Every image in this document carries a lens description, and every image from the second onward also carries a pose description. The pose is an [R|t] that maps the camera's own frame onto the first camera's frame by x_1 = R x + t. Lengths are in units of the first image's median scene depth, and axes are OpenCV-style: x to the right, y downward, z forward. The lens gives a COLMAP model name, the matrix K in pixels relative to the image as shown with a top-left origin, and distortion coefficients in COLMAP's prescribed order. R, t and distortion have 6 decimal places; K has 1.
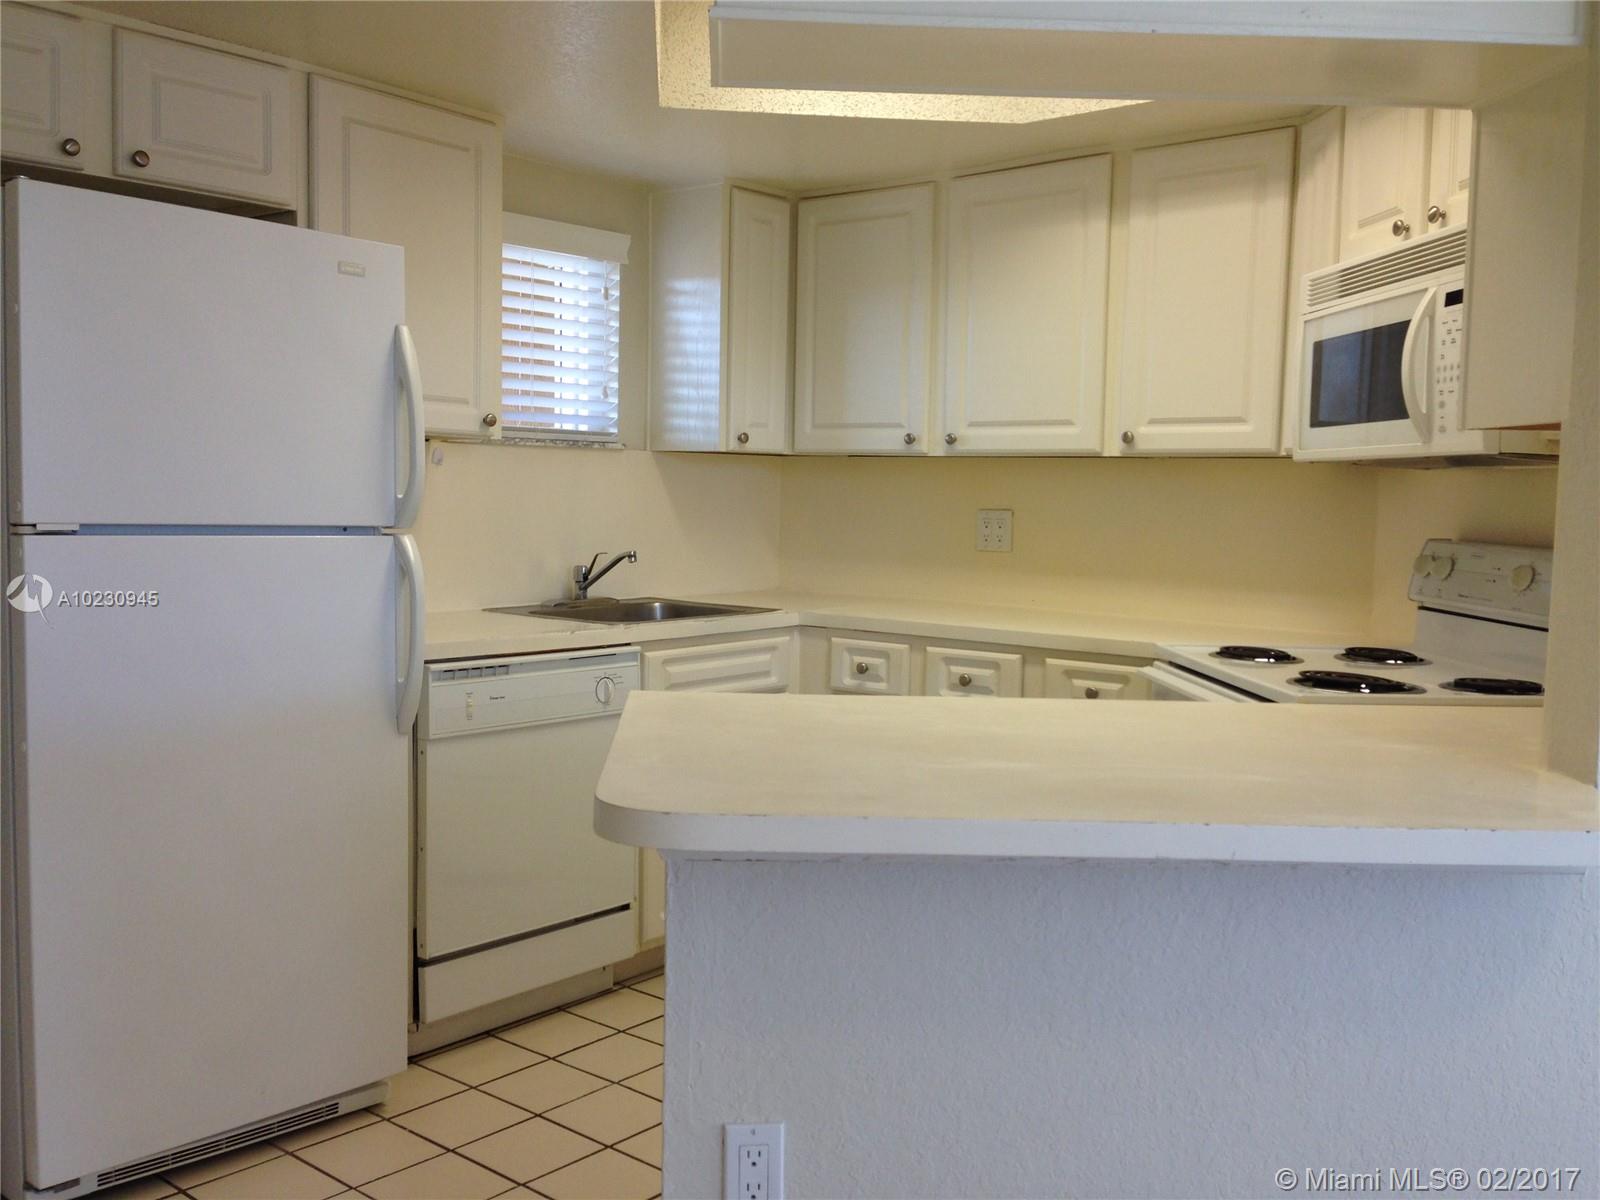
lens RADIAL K [[1463.2, 0, 801.2], [0, 1463.2, 599.5], [0, 0, 1]] dist [0.049323, 0.000000]
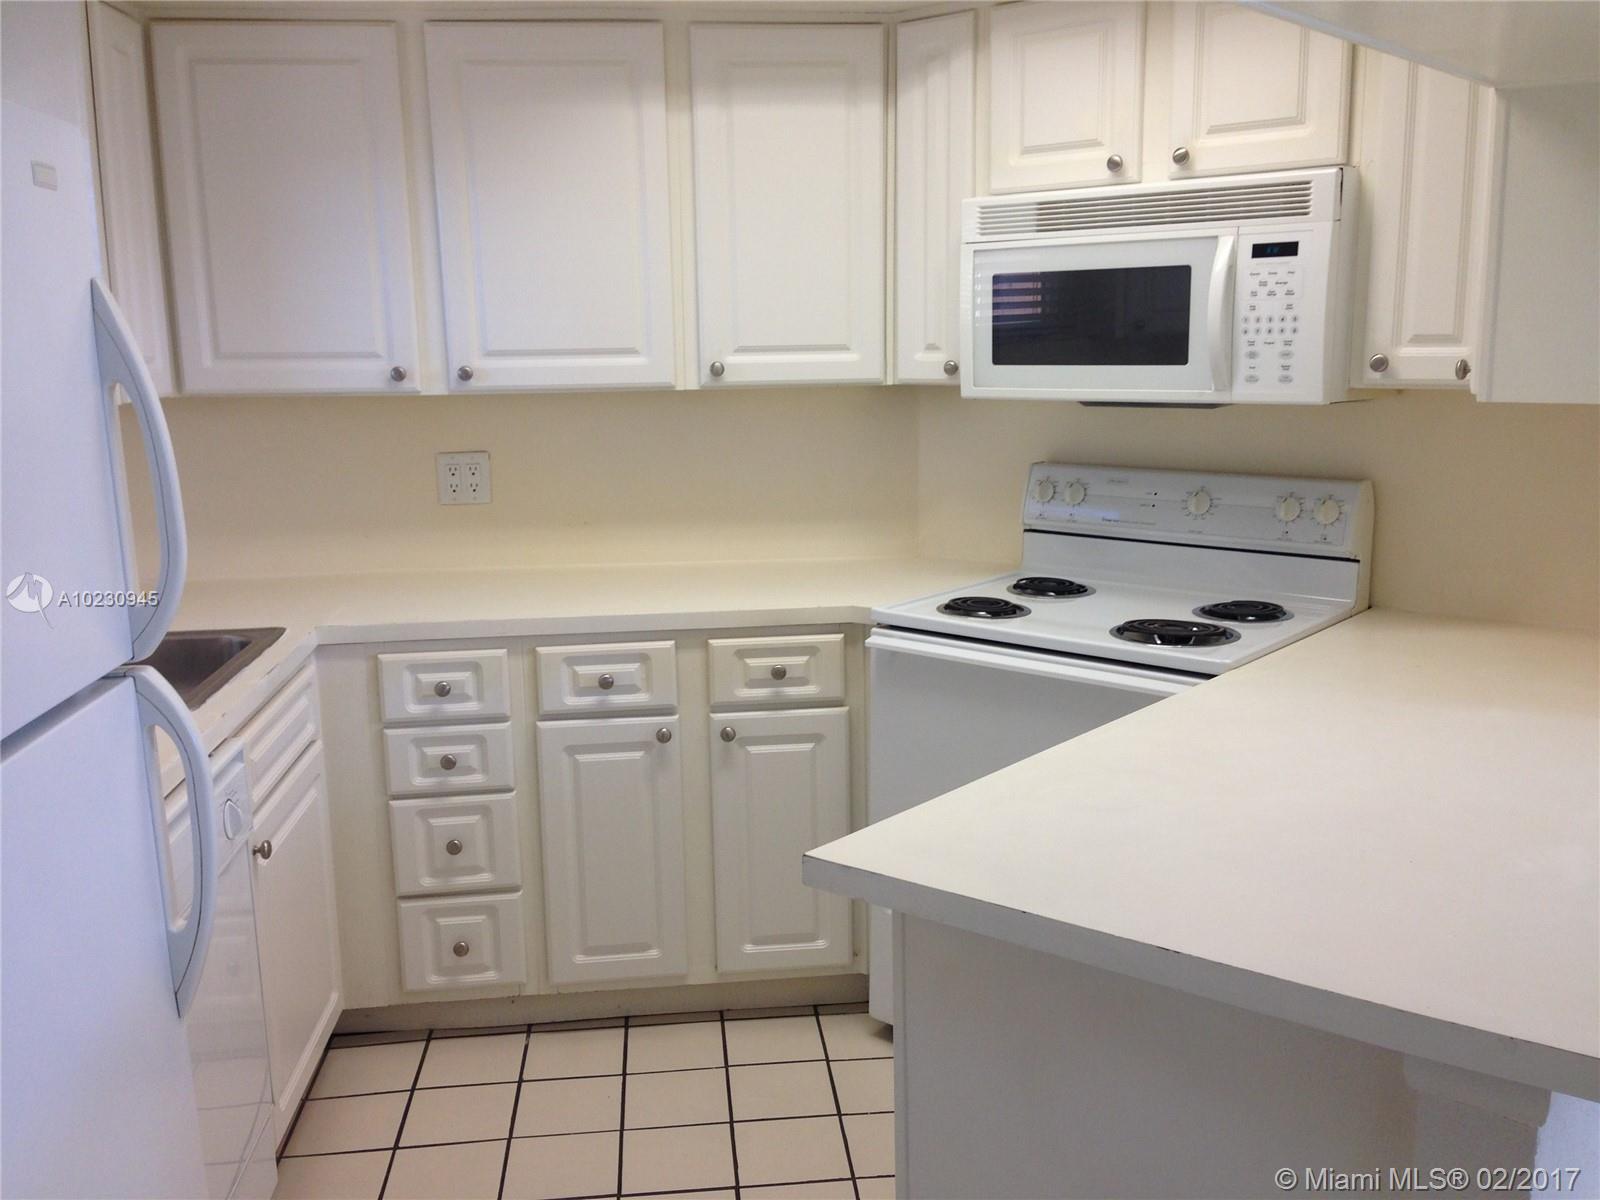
lens RADIAL K [[1463.2, 0, 800.5], [0, 1463.2, 607.2], [0, 0, 1]] dist [0.049323, 0.000000]
pose [[0.688655, -0.169803, 0.704926, -0.383054], [0.084872, 0.984387, 0.154206, -0.102637], [-0.720105, -0.046366, 0.692314, 0.362741]]
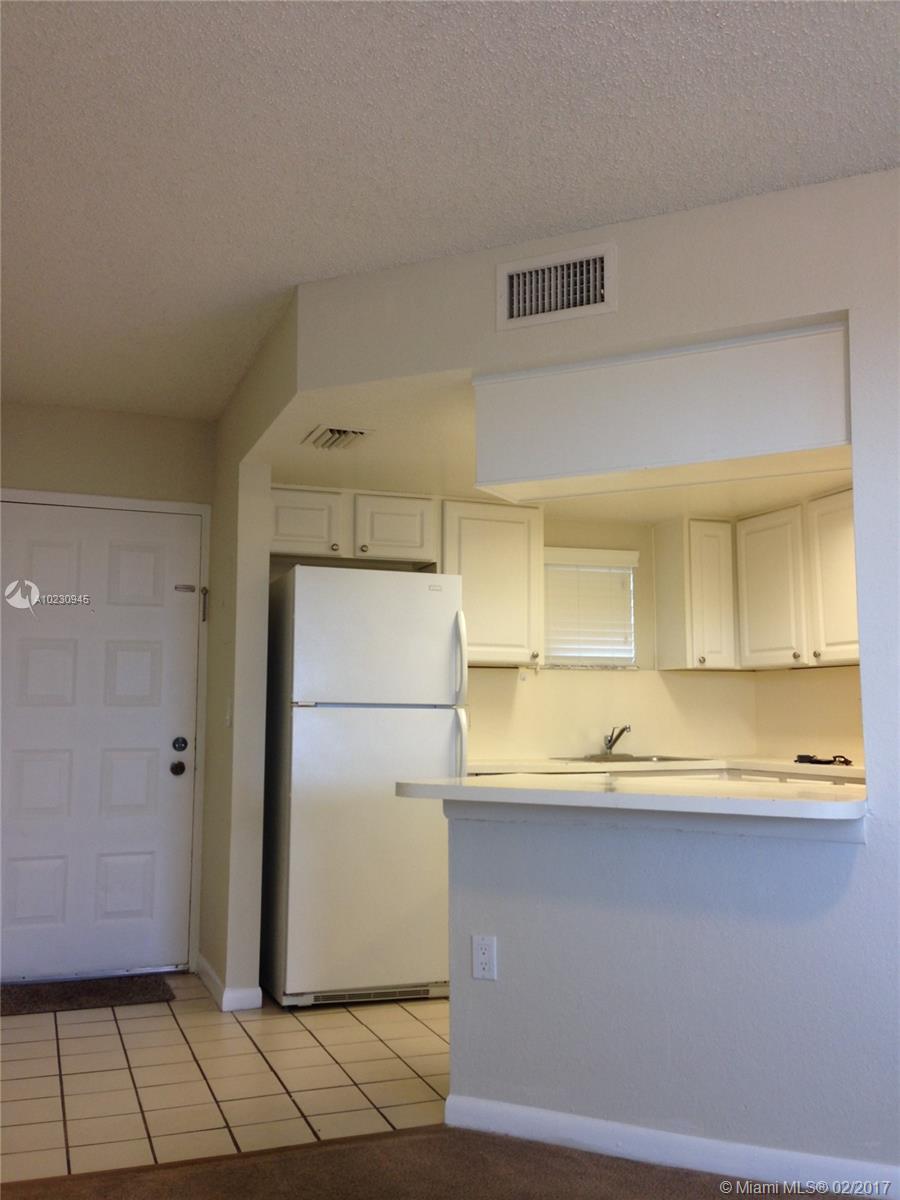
lens RADIAL K [[1097.4, 0, 448.0], [0, 1097.4, 599.8], [0, 0, 1]] dist [0.049323, 0.000000]
pose [[0.870906, -0.073458, -0.485929, 0.386418], [-0.018625, 0.983122, -0.182000, 0.070012], [0.491097, 0.167555, 0.854838, -0.299841]]
